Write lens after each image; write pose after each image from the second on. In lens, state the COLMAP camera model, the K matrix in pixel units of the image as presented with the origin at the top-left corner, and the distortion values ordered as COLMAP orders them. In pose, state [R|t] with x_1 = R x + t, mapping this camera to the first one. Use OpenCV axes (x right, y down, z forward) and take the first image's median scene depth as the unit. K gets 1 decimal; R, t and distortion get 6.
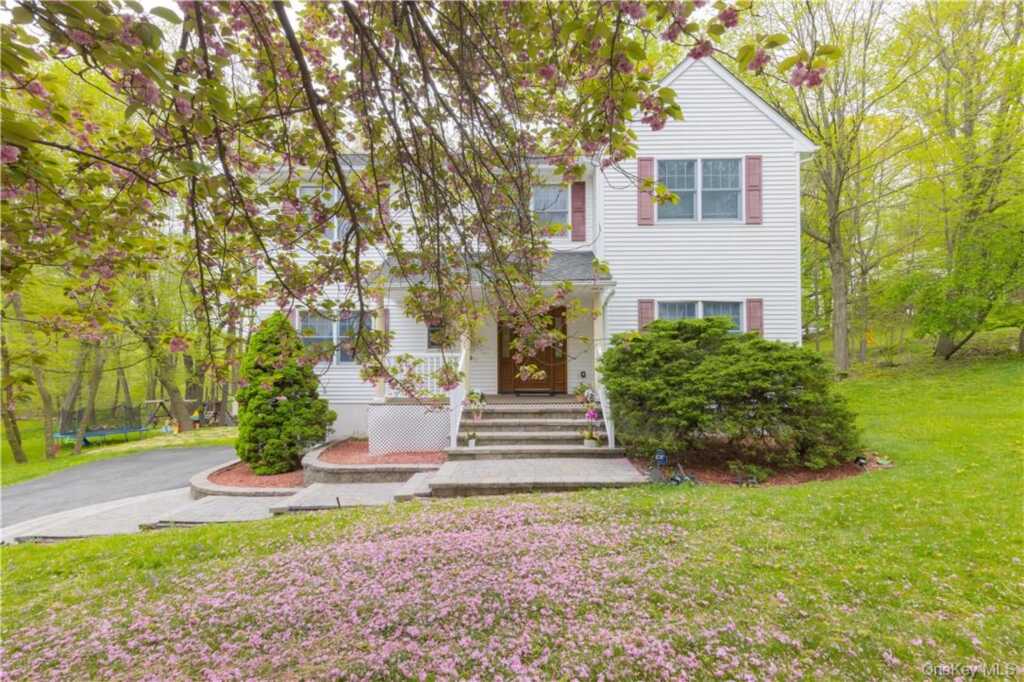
lens RADIAL K [[468.1, 0, 514.8], [0, 468.1, 346.4], [0, 0, 1]] dist [0.011521, 0.000268]
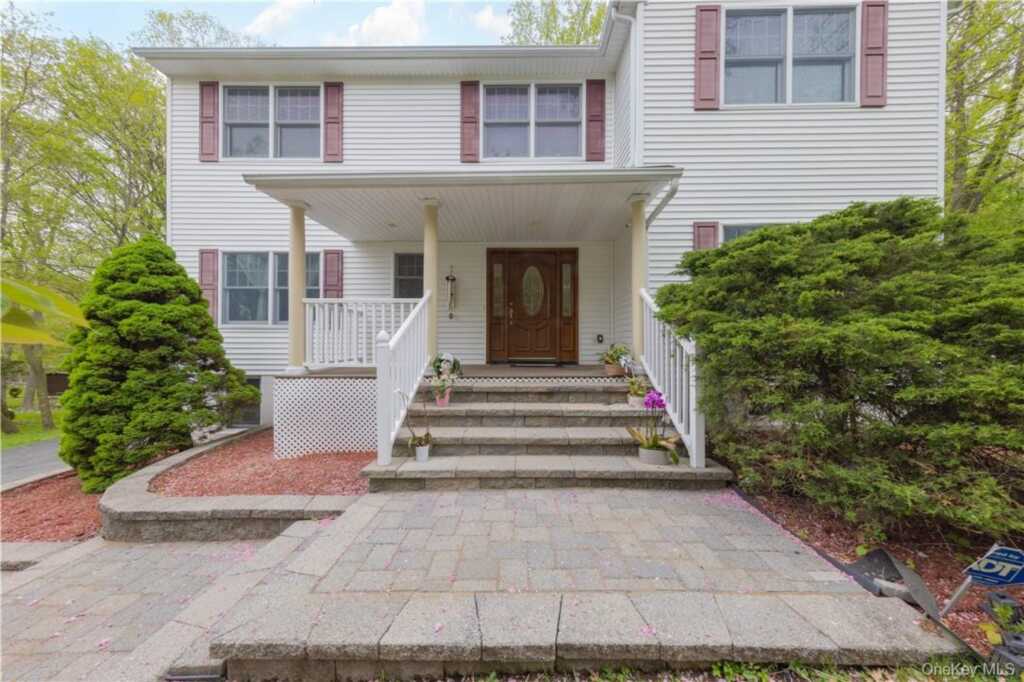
lens RADIAL K [[318.1, 0, 513.1], [0, 318.1, 342.0], [0, 0, 1]] dist [0.011559, -0.000010]
pose [[0.999978, 0.006416, 0.001778, 0.006950], [-0.006438, 0.999903, 0.012365, 0.070313], [-0.001699, -0.012376, 0.999922, 0.579782]]
